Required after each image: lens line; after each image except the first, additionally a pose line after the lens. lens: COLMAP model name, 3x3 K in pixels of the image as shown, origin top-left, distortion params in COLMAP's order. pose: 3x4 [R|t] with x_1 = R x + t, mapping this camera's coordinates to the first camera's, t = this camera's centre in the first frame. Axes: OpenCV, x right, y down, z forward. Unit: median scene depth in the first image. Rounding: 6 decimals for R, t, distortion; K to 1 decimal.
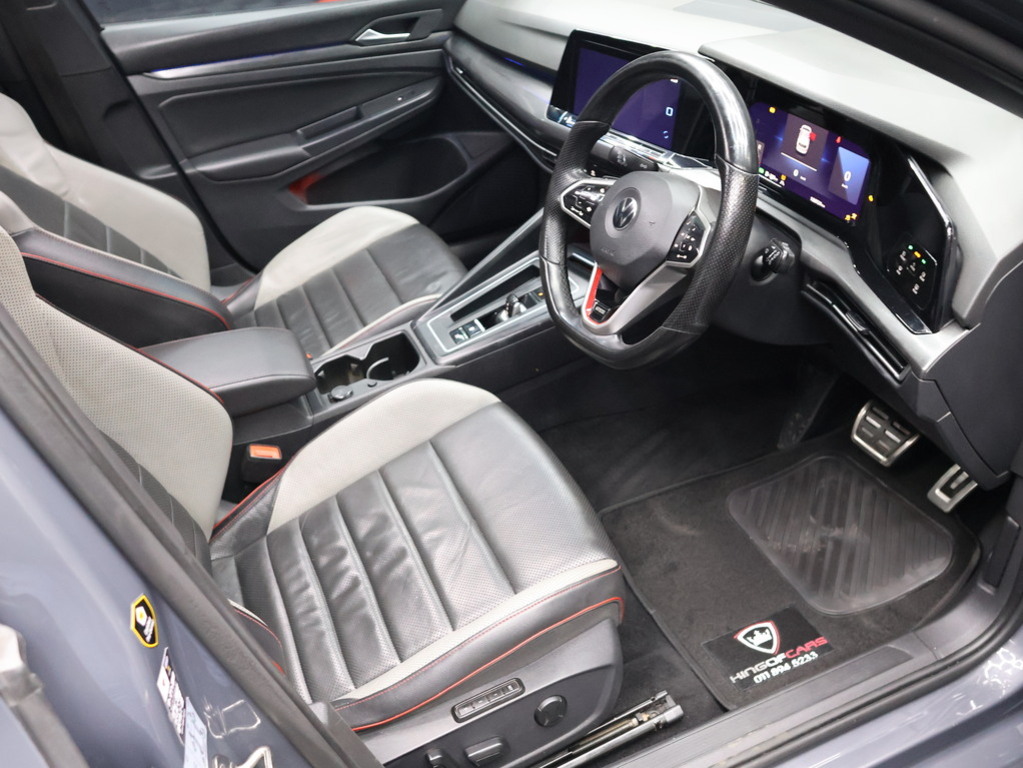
lens RADIAL K [[859.6, 0, 511.5], [0, 859.6, 384.0], [0, 0, 1]] dist [0.010384, -0.014501]
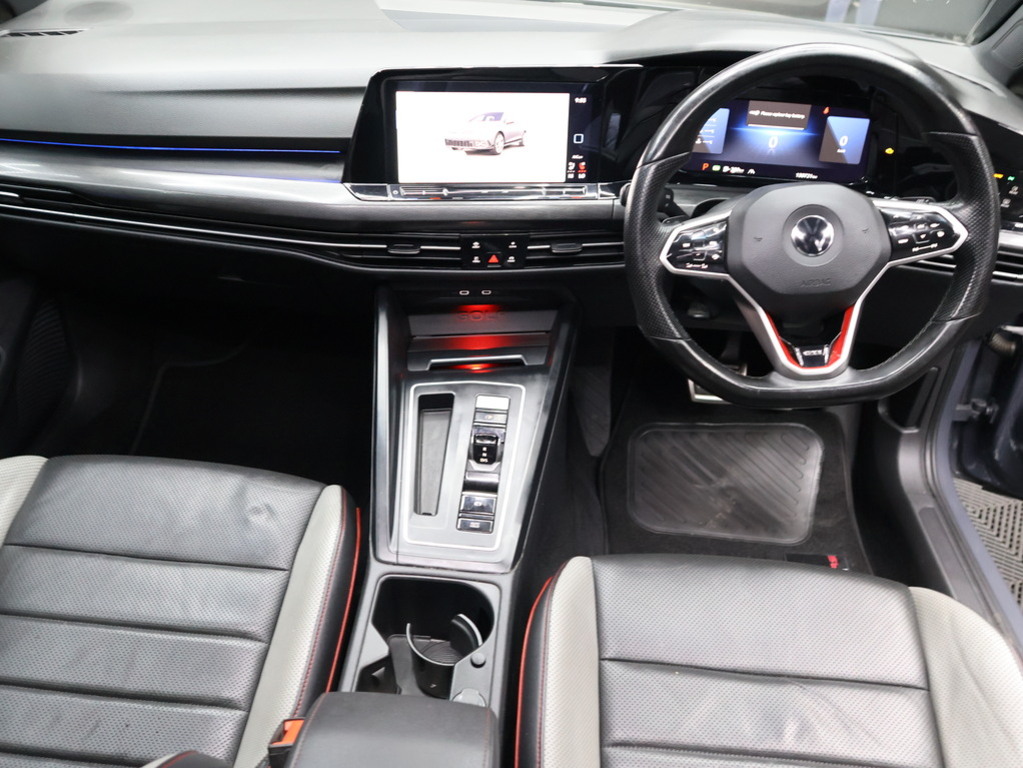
lens RADIAL K [[859.6, 0, 511.5], [0, 859.6, 384.0], [0, 0, 1]] dist [0.010384, -0.014501]
pose [[0.452991, -0.427777, 0.782180, -0.664875], [0.457990, 0.864400, 0.207503, -0.348353], [-0.764882, 0.264234, 0.587483, 0.691070]]
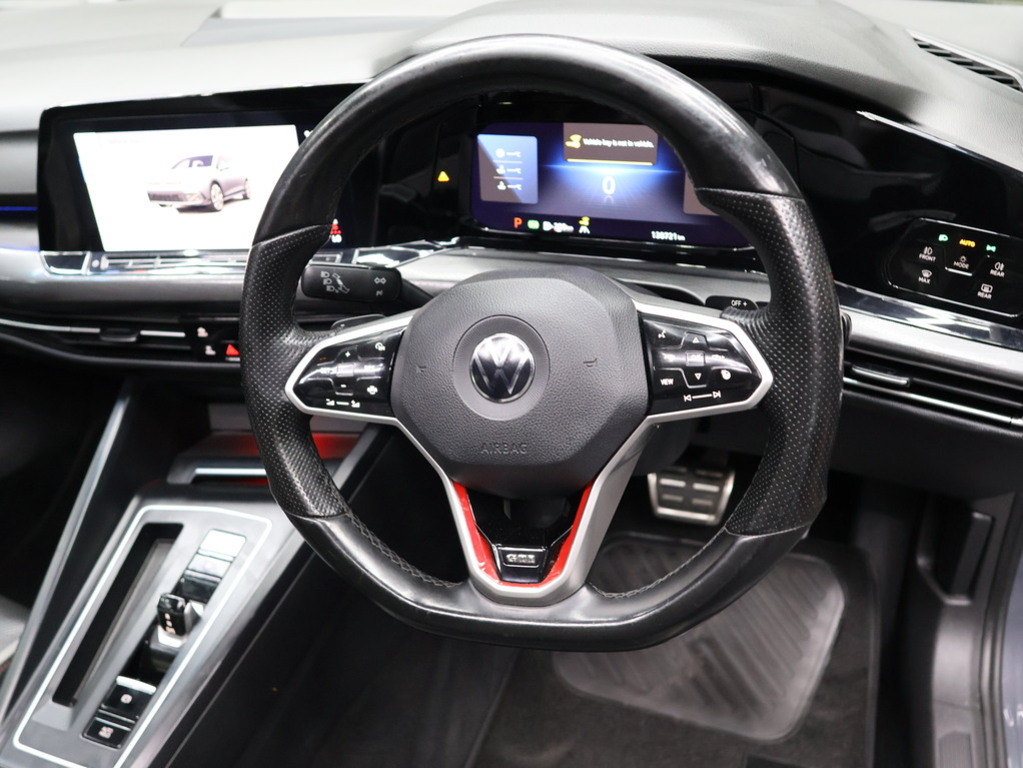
lens RADIAL K [[859.6, 0, 511.5], [0, 859.6, 384.0], [0, 0, 1]] dist [0.010384, -0.014501]
pose [[0.681669, -0.404750, 0.609512, -0.154920], [0.458326, 0.885573, 0.075486, -0.203125], [-0.570320, 0.227898, 0.789175, 0.548109]]
